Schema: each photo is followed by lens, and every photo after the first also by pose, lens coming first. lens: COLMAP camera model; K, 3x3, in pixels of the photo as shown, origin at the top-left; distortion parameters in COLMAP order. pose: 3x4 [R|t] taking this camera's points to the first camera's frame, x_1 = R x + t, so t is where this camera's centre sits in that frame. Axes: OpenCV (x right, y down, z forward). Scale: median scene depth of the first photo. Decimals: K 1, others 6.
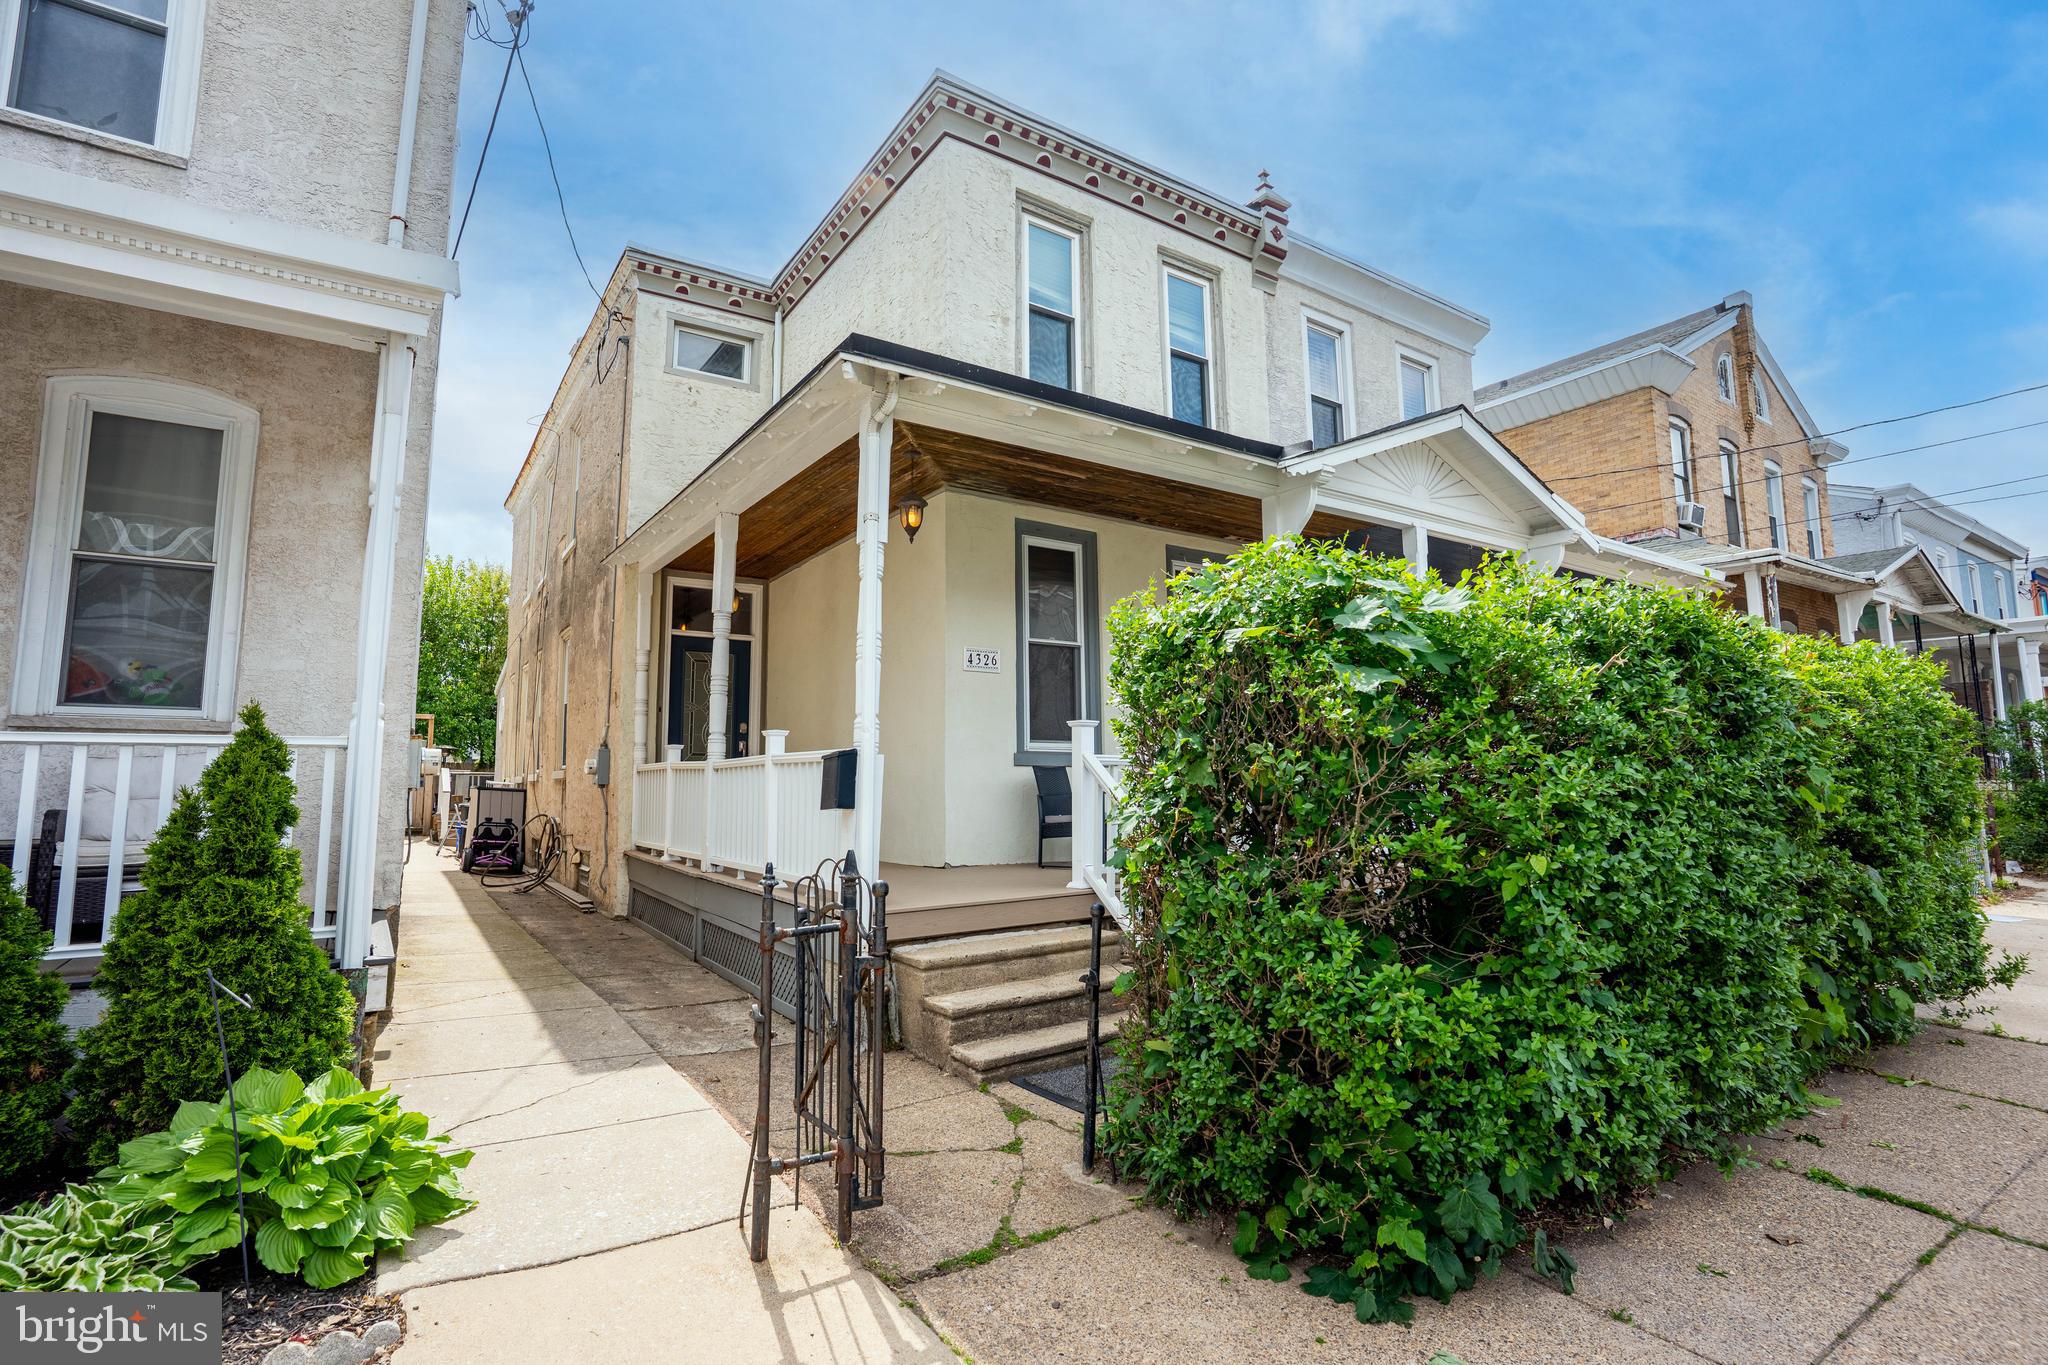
lens RADIAL K [[984.8, 0, 1035.3], [0, 984.8, 677.2], [0, 0, 1]] dist [-0.039172, 0.011011]
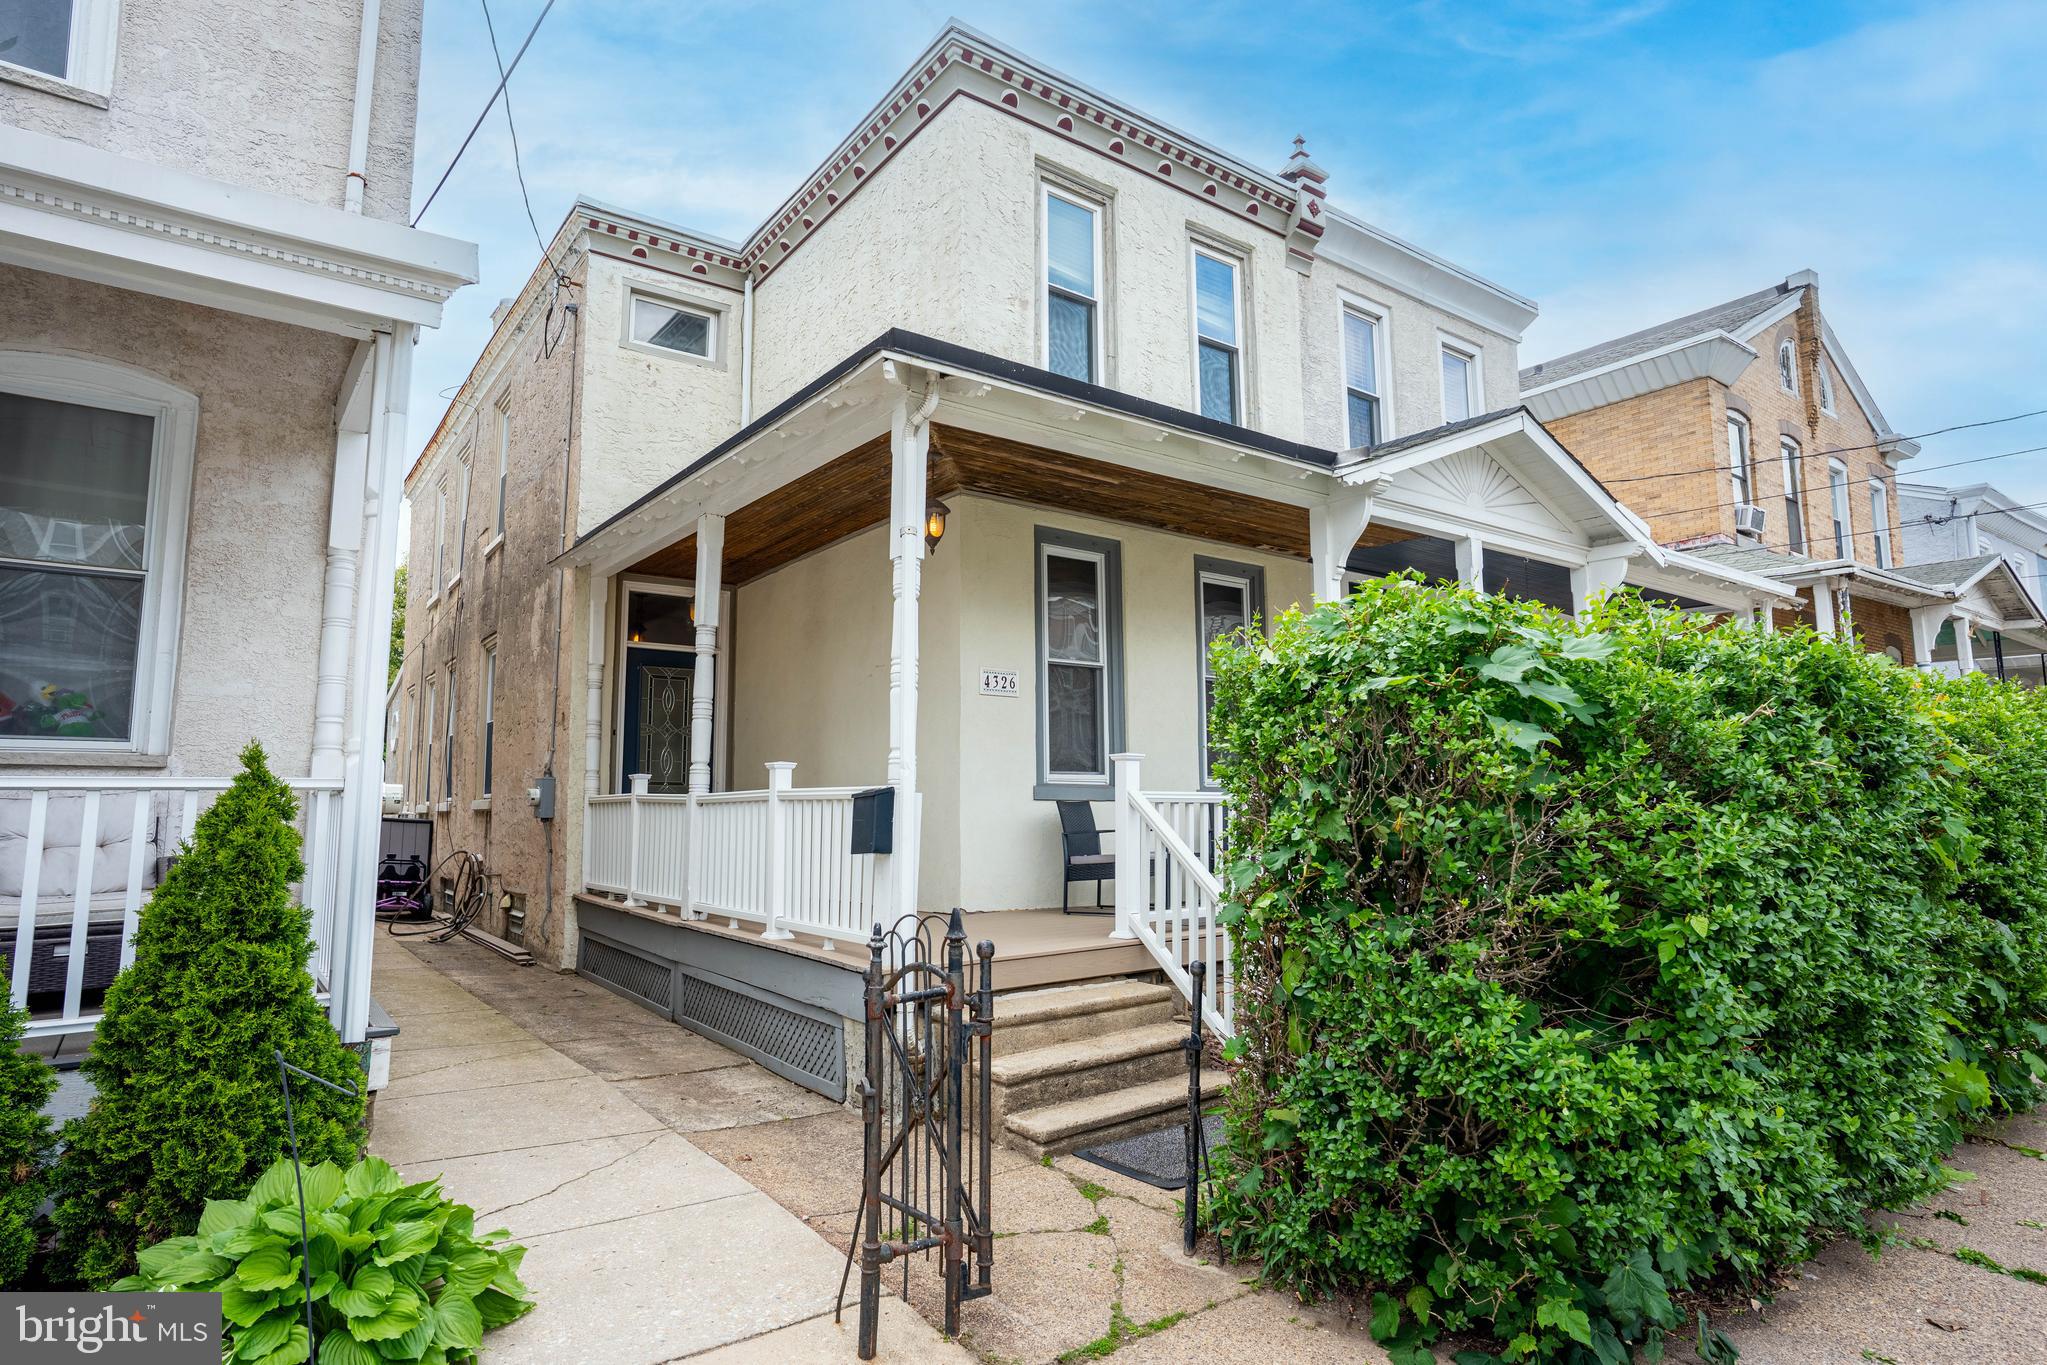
lens RADIAL K [[1125.5, 0, 1036.0], [0, 1125.5, 678.5], [0, 0, 1]] dist [-0.008521, 0.011442]
pose [[0.998933, 0.007403, 0.045592, -0.092754], [-0.007108, 0.999953, -0.006618, -0.019827], [-0.045639, 0.006287, 0.998938, -0.041219]]
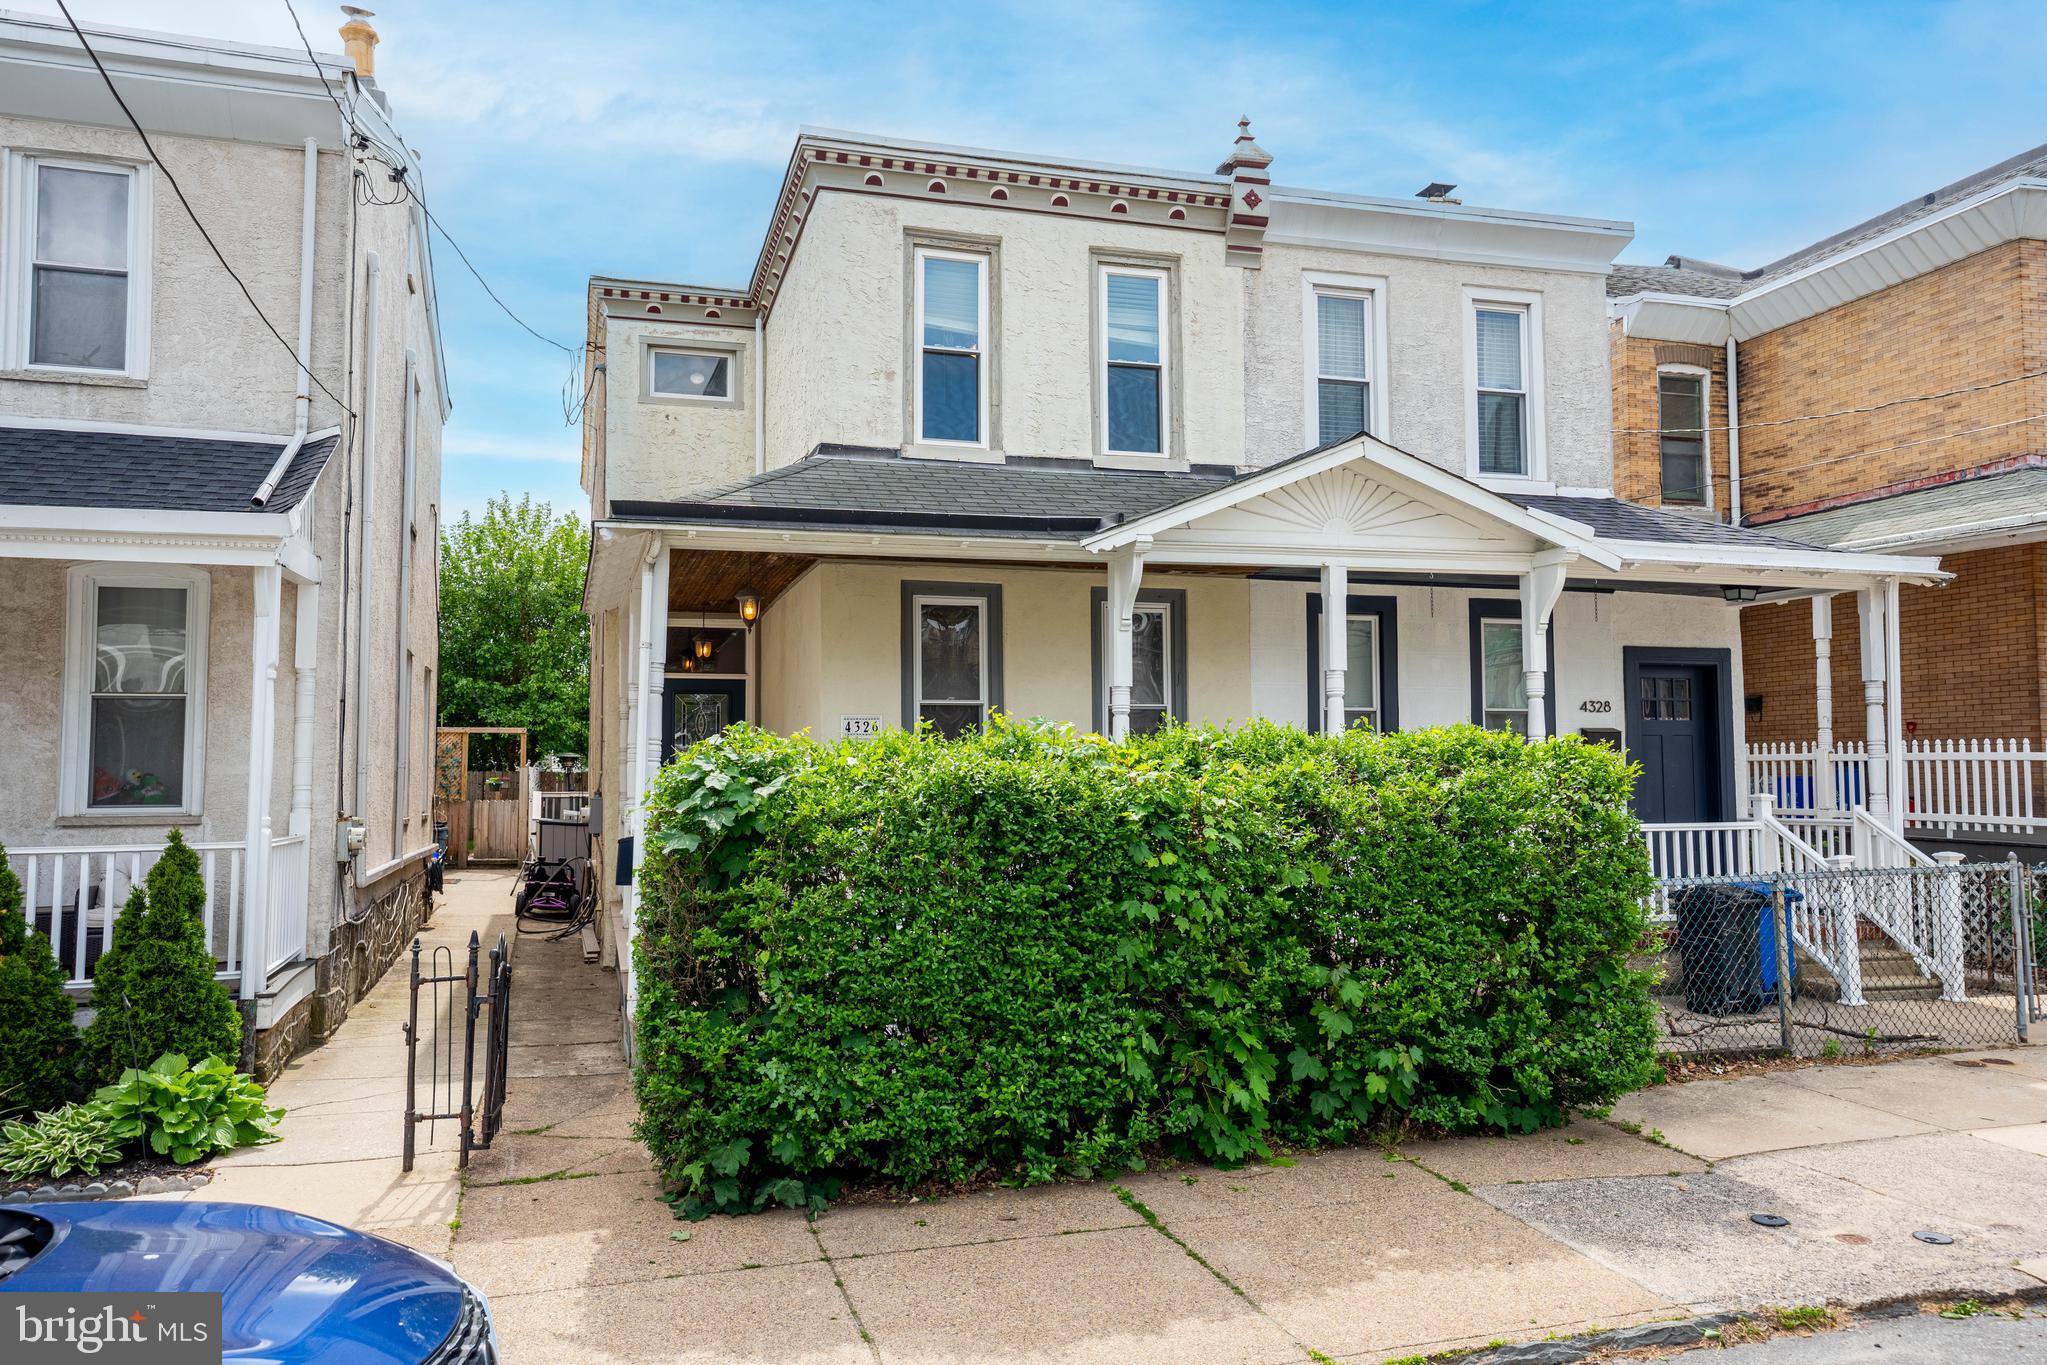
lens RADIAL K [[1595.7, 0, 1098.1], [0, 1595.7, 670.8], [0, 0, 1]] dist [0.049764, -0.017343]
pose [[0.957988, -0.018612, -0.286205, 0.896572], [0.032347, 0.998537, 0.043338, -0.190811], [0.284979, -0.050775, 0.957188, -0.697936]]
